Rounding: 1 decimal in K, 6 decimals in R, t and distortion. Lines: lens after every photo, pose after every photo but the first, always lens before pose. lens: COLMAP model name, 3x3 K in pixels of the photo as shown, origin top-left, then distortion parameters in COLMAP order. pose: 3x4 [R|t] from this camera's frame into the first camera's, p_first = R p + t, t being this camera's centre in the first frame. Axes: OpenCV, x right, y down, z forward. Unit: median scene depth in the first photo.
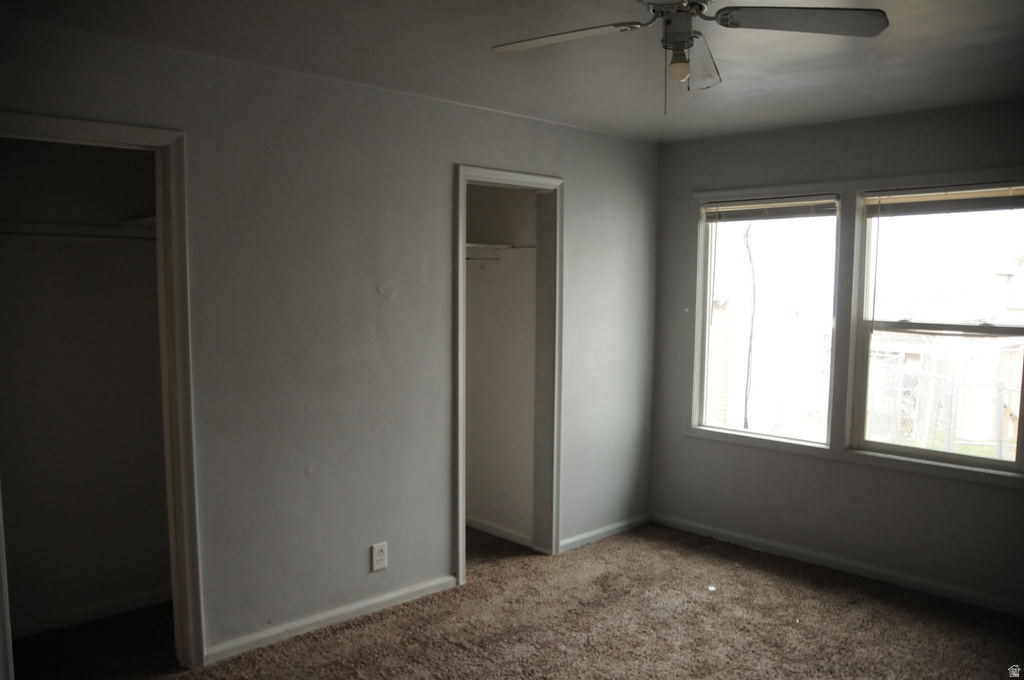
lens RADIAL K [[791.2, 0, 512.1], [0, 791.2, 357.5], [0, 0, 1]] dist [-0.140473, 0.001758]
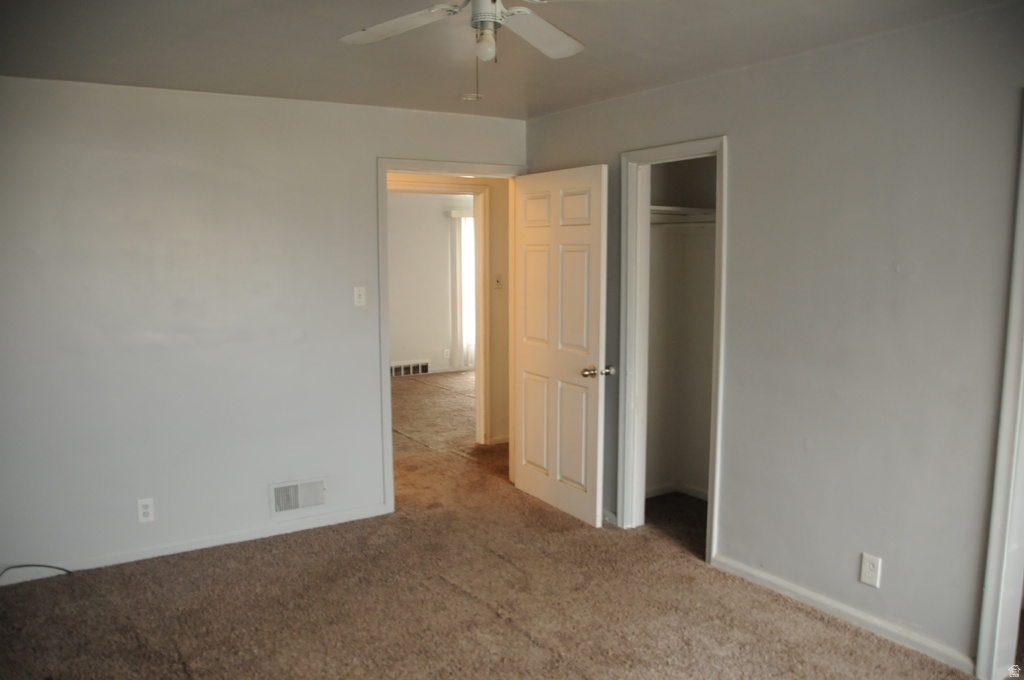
lens RADIAL K [[791.2, 0, 512.1], [0, 791.2, 357.5], [0, 0, 1]] dist [-0.140473, 0.001758]
pose [[-0.196887, 0.130379, -0.971719, 0.773483], [-0.088067, 0.984760, 0.149973, -0.082197], [0.976463, 0.115104, -0.182404, 0.793899]]
